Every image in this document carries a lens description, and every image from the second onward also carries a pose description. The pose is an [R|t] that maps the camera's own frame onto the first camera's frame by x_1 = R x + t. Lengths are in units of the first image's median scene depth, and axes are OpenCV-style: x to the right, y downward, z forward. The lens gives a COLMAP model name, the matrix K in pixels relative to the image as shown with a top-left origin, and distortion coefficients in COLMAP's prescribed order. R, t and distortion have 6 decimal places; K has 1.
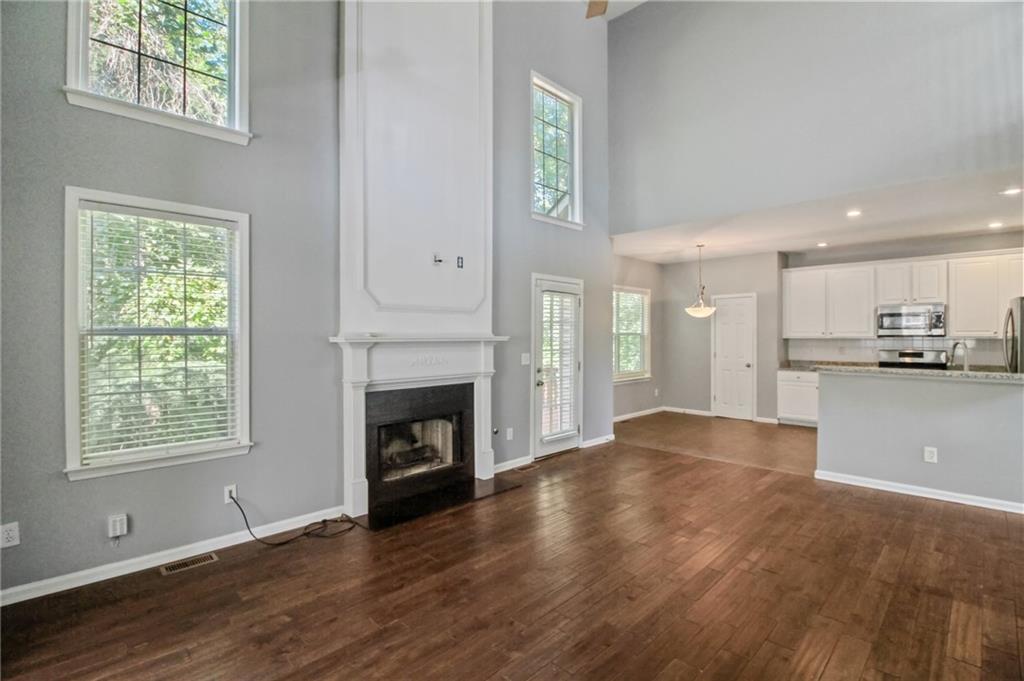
lens RADIAL K [[477.6, 0, 512.0], [0, 477.6, 340.5], [0, 0, 1]] dist [0.001581, -0.011683]
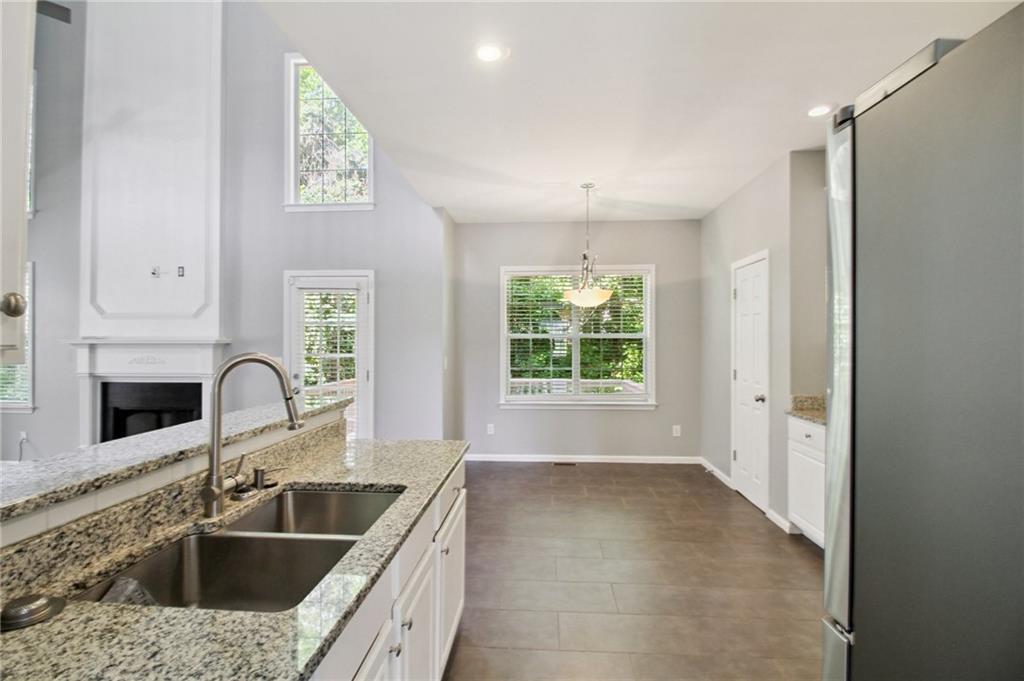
lens RADIAL K [[477.6, 0, 512.0], [0, 477.6, 340.5], [0, 0, 1]] dist [0.001581, -0.011683]
pose [[0.661806, 0.000322, -0.749675, 1.140036], [-0.007926, 0.999947, -0.006567, -0.003843], [0.749634, 0.010288, 0.661773, 0.793506]]
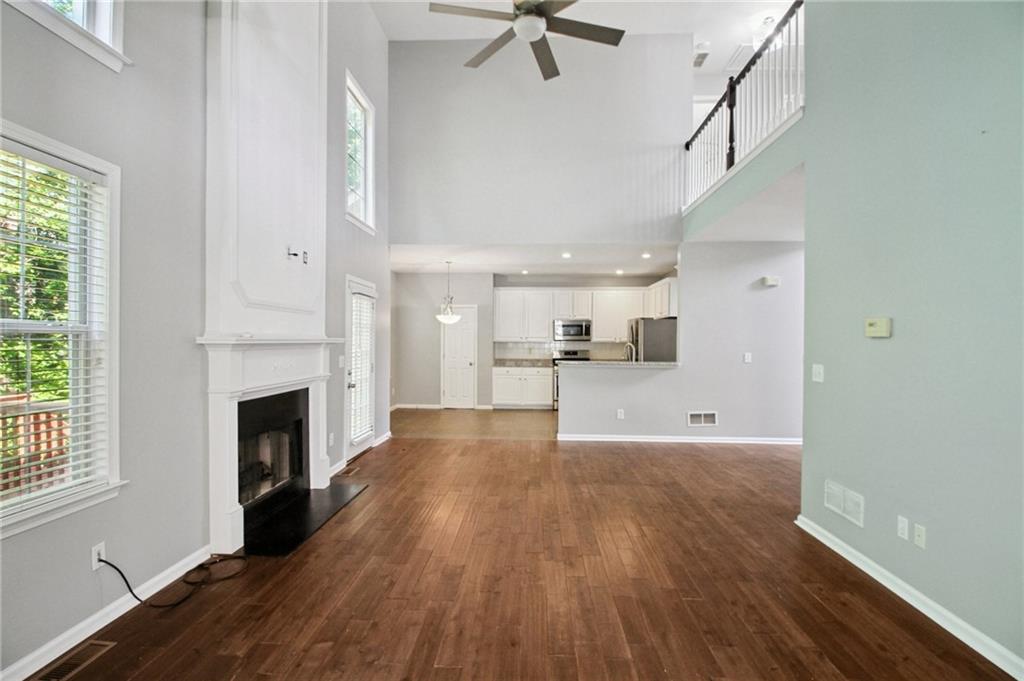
lens RADIAL K [[478.7, 0, 513.8], [0, 478.7, 346.4], [0, 0, 1]] dist [0.003422, -0.009864]
pose [[0.737181, -0.002561, 0.675690, -0.412107], [-0.000792, 0.999989, 0.004653, 0.003173], [-0.675695, -0.003965, 0.737171, 0.039583]]
